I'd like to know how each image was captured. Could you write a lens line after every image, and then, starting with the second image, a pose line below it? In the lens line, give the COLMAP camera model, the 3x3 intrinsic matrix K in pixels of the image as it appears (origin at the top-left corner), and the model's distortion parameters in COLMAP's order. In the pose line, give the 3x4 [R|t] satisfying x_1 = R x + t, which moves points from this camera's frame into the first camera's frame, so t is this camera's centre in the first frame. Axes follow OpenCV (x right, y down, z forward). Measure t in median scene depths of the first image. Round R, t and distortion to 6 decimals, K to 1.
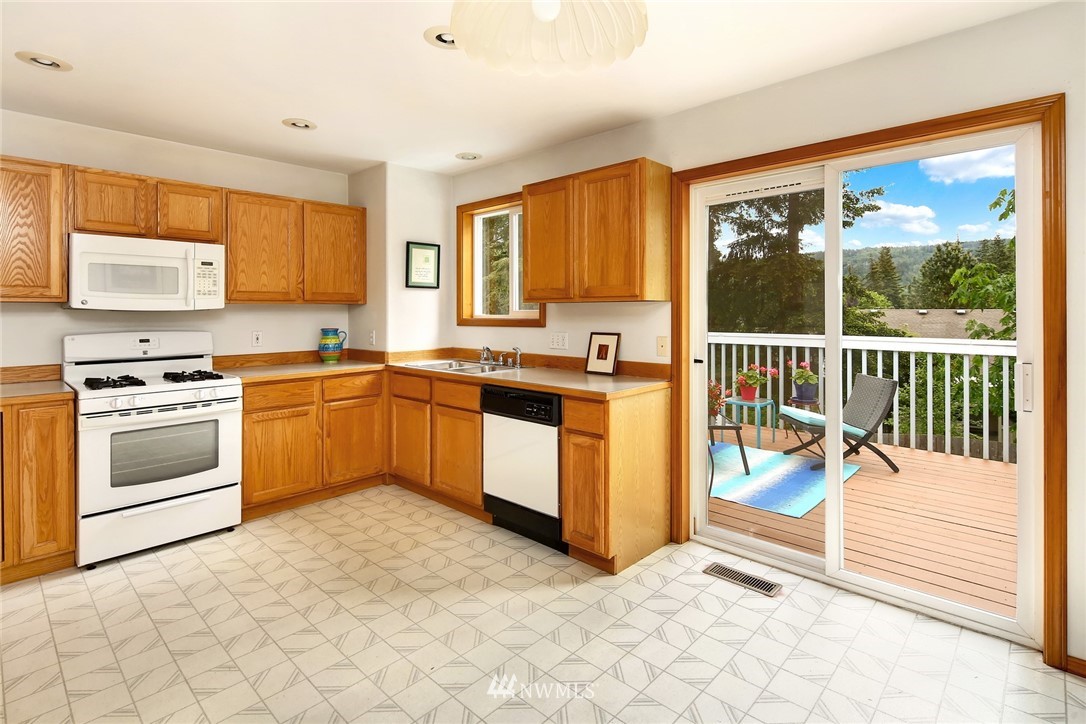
lens RADIAL K [[535.7, 0, 547.0], [0, 535.7, 307.8], [0, 0, 1]] dist [-0.000901, 0.000227]
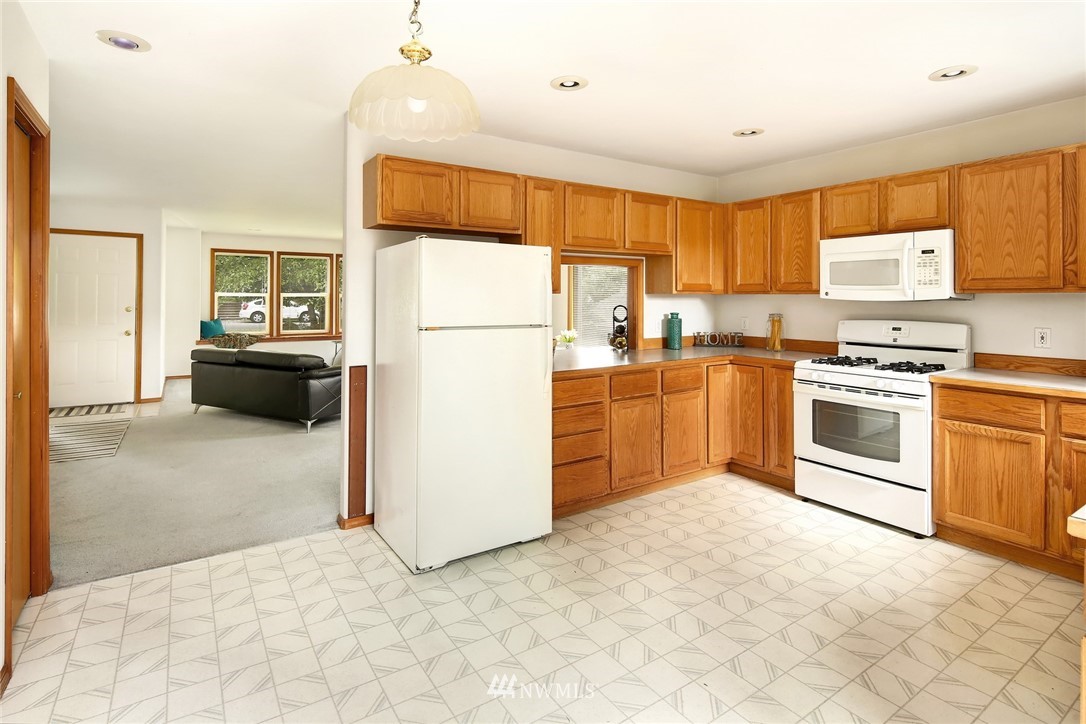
lens RADIAL K [[541.4, 0, 542.2], [0, 541.4, 292.8], [0, 0, 1]] dist [0.000090, 0.000029]
pose [[-0.226531, -0.009625, -0.973957, 0.467624], [0.001282, 0.999947, -0.010180, -0.000607], [0.974003, -0.003554, -0.226506, 0.565914]]
